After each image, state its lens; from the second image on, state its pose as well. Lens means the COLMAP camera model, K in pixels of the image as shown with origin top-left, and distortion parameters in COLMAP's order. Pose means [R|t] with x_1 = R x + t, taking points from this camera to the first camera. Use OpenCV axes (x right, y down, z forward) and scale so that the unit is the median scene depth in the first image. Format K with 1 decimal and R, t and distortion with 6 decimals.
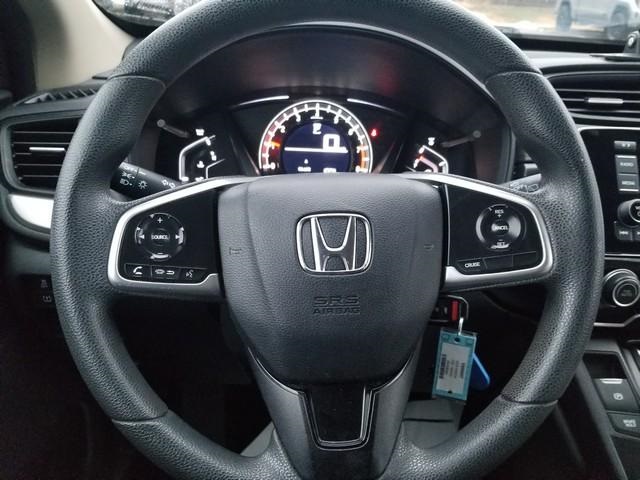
lens RADIAL K [[522.8, 0, 326.8], [0, 522.8, 233.7], [0, 0, 1]] dist [0.069208, -0.138500]
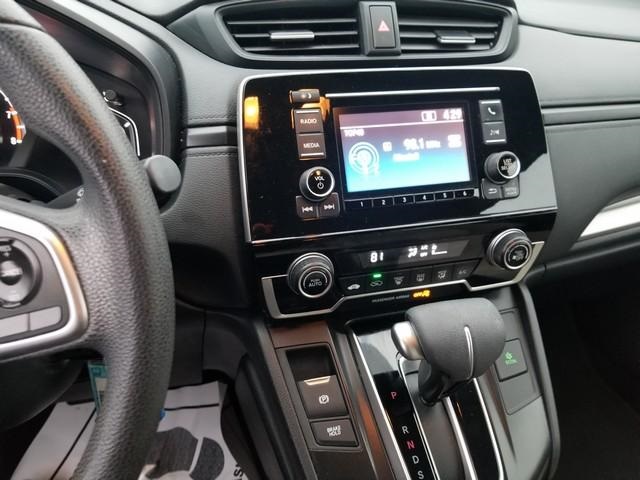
lens RADIAL K [[522.8, 0, 325.2], [0, 522.8, 232.0], [0, 0, 1]] dist [0.069208, -0.138500]
pose [[0.969895, -0.129259, 0.206389, 0.423171], [0.098301, 0.983198, 0.153814, -0.089329], [-0.222803, -0.128896, 0.966305, 0.213491]]
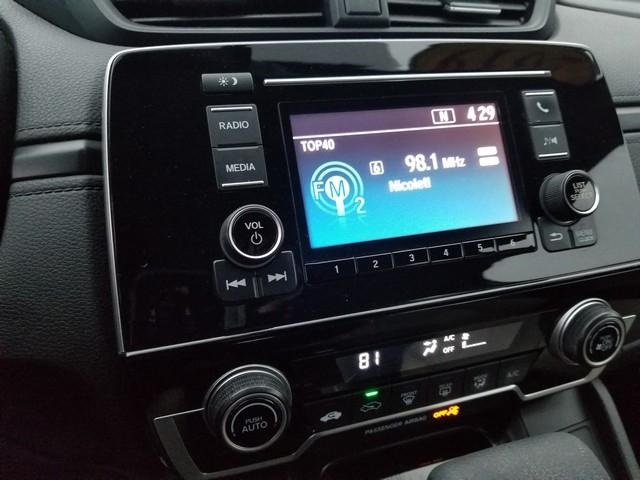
lens RADIAL K [[522.8, 0, 331.3], [0, 522.8, 243.1], [0, 0, 1]] dist [0.069208, -0.138500]
pose [[0.955686, -0.151812, 0.252226, 0.539732], [0.138747, 0.987928, 0.068907, -0.054496], [-0.259642, -0.030858, 0.965212, 0.568276]]
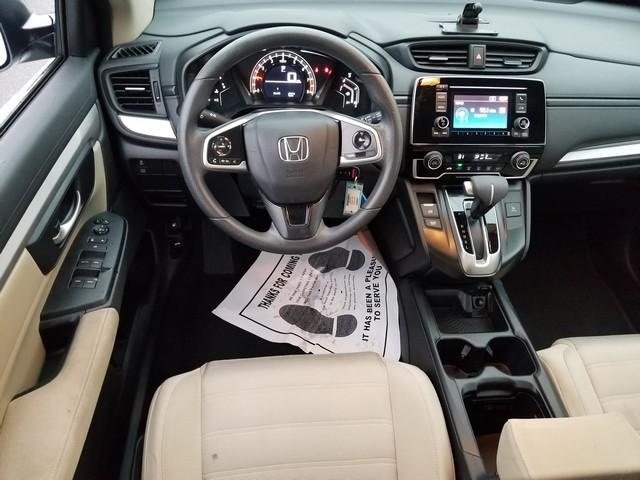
lens RADIAL K [[522.8, 0, 322.1], [0, 522.8, 239.9], [0, 0, 1]] dist [0.069208, -0.138500]
pose [[0.998224, -0.028213, 0.052466, 0.002724], [0.012546, 0.960550, 0.277825, -0.178278], [-0.058235, -0.276673, 0.959198, -1.055775]]
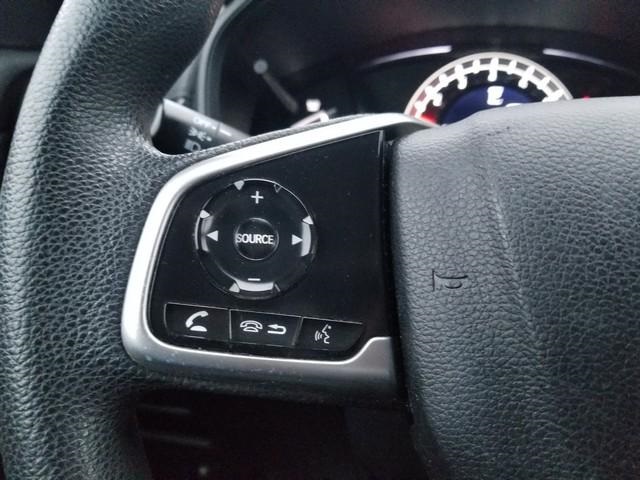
lens RADIAL K [[522.8, 0, 333.2], [0, 522.8, 240.7], [0, 0, 1]] dist [0.069208, -0.138500]
pose [[0.988731, 0.023006, -0.147922, -0.146254], [-0.031566, 0.997944, -0.055783, 0.020719], [0.146334, 0.059824, 0.987425, 0.450773]]
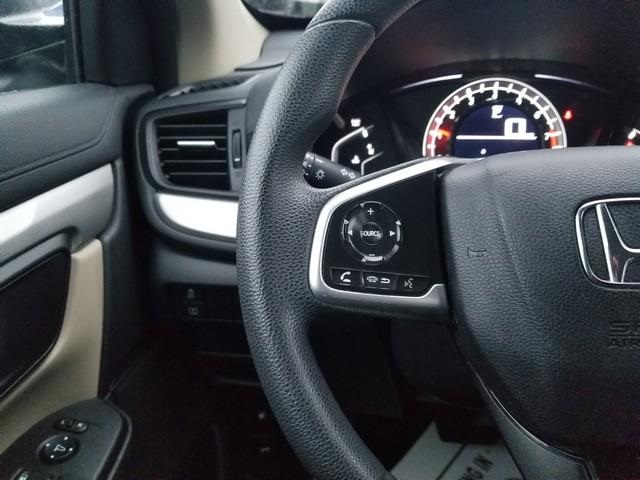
lens RADIAL K [[522.8, 0, 321.1], [0, 522.8, 233.2], [0, 0, 1]] dist [0.069208, -0.138500]
pose [[0.984585, -0.000637, -0.174904, -0.187934], [-0.004796, 0.999519, -0.030639, 0.021568], [0.174839, 0.031006, 0.984109, 0.183806]]
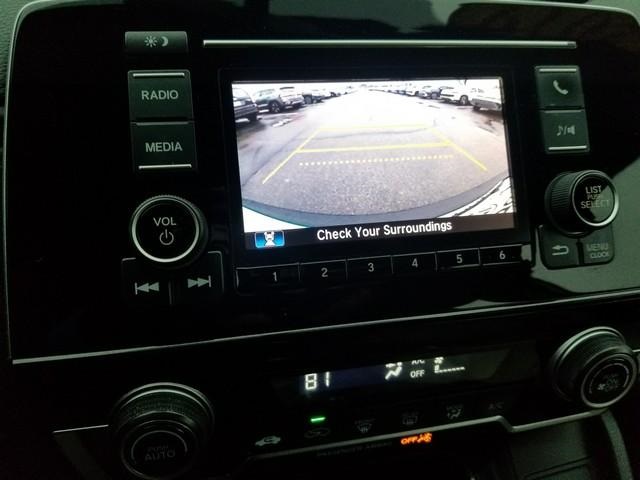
lens RADIAL K [[522.8, 0, 334.8], [0, 522.8, 241.9], [0, 0, 1]] dist [0.069208, -0.138500]
pose [[0.982624, -0.100798, 0.155851, 0.643715], [0.081451, 0.988693, 0.125903, -0.069152], [-0.166779, -0.111021, 0.979724, 0.630870]]
